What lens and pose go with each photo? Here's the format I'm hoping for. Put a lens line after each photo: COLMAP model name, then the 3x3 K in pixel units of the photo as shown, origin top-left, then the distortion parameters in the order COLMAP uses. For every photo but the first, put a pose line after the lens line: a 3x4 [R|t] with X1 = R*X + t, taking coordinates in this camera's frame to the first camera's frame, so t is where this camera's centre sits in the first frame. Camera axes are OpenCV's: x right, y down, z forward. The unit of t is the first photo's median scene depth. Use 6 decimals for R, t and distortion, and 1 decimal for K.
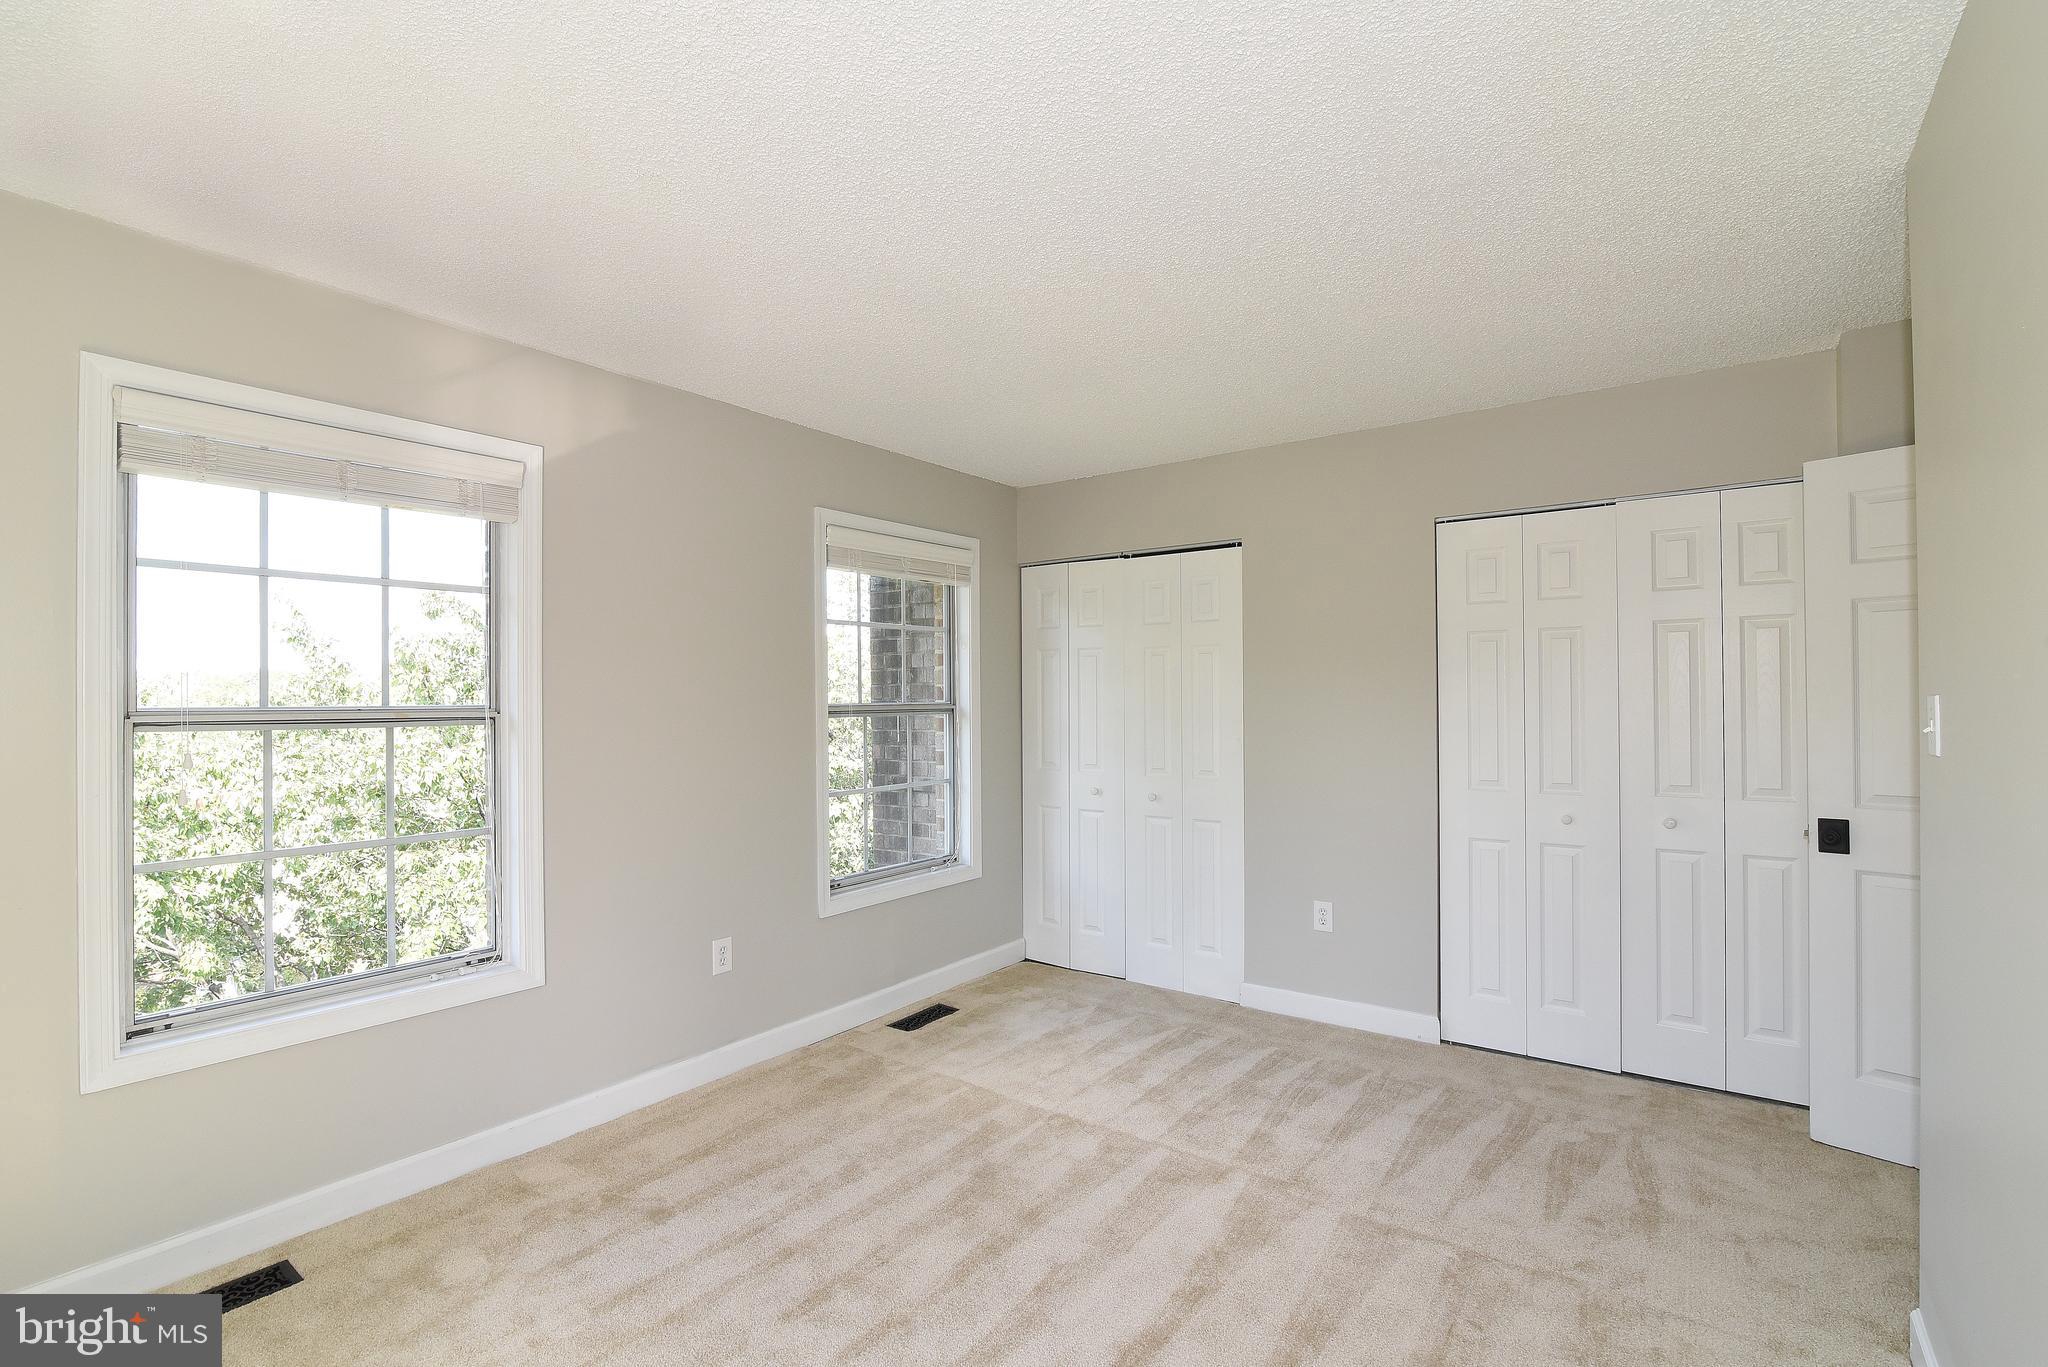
lens RADIAL K [[915.4, 0, 959.0], [0, 915.4, 695.0], [0, 0, 1]] dist [-0.016982, -0.000035]
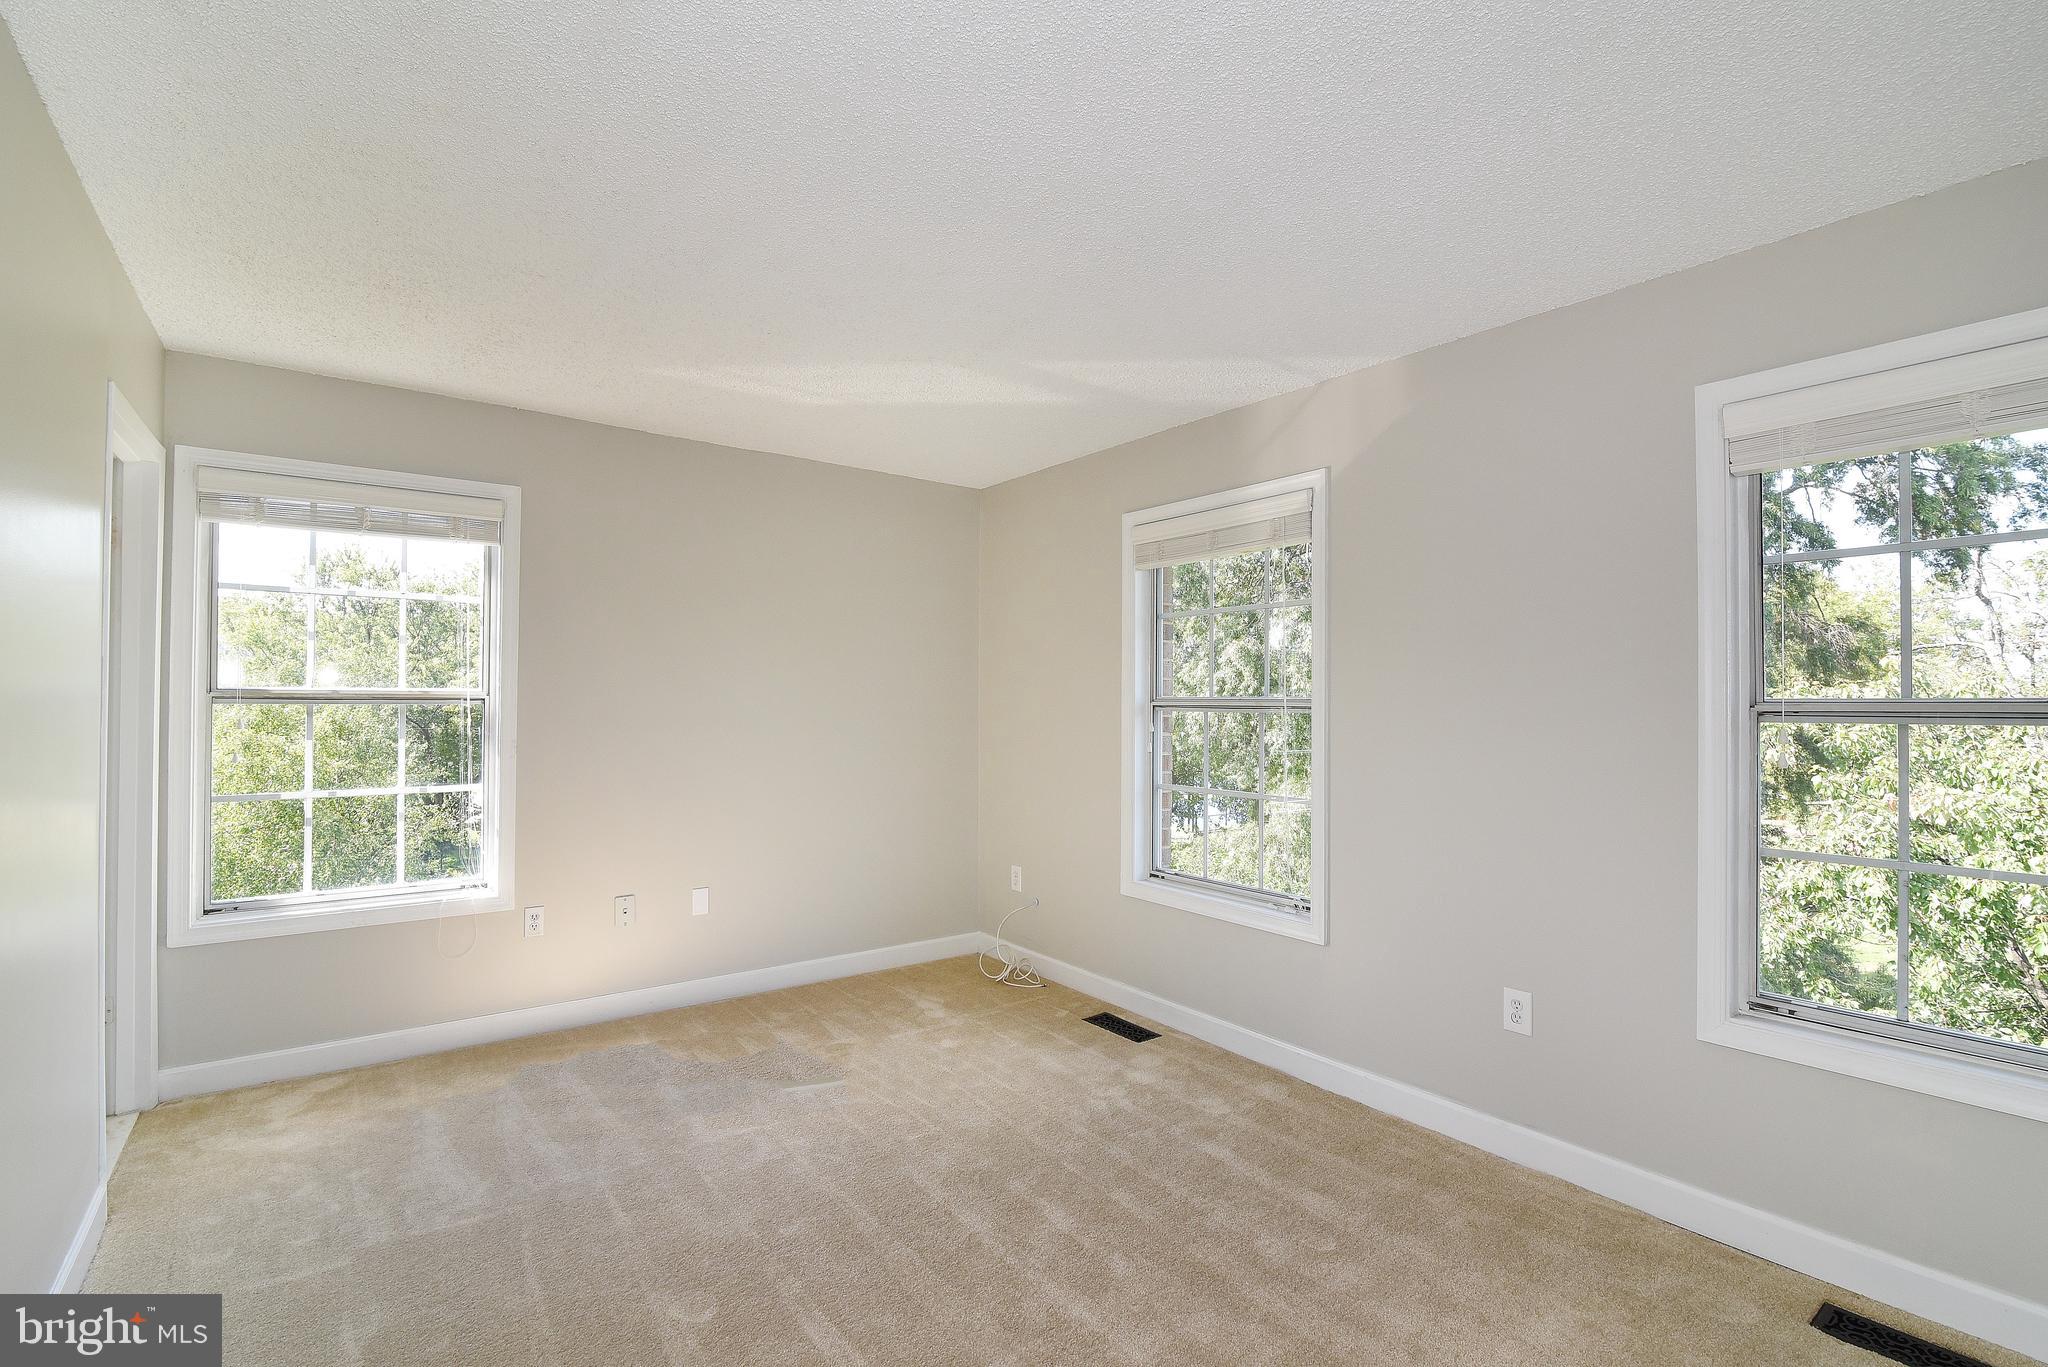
lens RADIAL K [[937.1, 0, 1022.2], [0, 937.1, 693.5], [0, 0, 1]] dist [-0.015777, 0.000971]
pose [[-0.236775, 0.003733, -0.971557, 0.540909], [0.005944, 0.999979, 0.002393, 0.001845], [0.971546, -0.005209, -0.236792, 0.657546]]
